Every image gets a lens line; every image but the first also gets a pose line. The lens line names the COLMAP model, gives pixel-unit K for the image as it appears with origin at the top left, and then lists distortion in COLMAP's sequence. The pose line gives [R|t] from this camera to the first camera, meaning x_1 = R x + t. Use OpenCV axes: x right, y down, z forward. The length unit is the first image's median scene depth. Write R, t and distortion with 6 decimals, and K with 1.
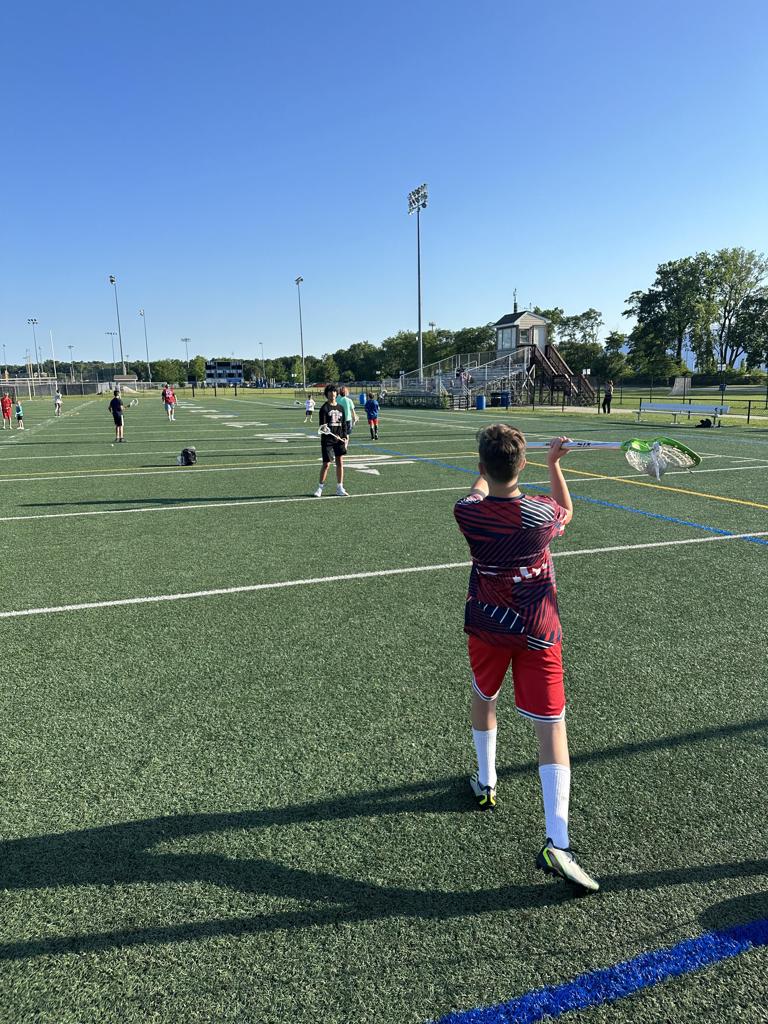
lens RADIAL K [[702.1, 0, 384.0], [0, 702.1, 512.0], [0, 0, 1]] dist [0.054389, -0.082219]
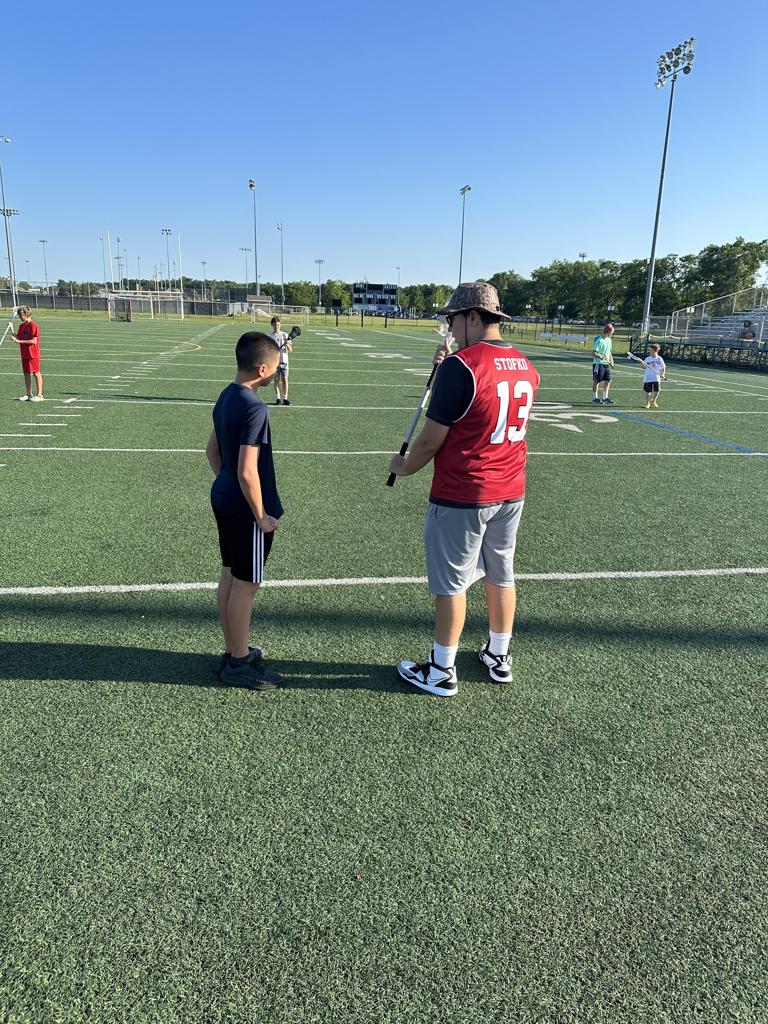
lens RADIAL K [[702.1, 0, 384.0], [0, 702.1, 512.0], [0, 0, 1]] dist [0.054389, -0.082219]
pose [[0.984331, 0.095362, -0.148322, -0.039450], [-0.081515, 0.991960, 0.096803, -0.016364], [0.156360, -0.083196, 0.984190, 0.093292]]
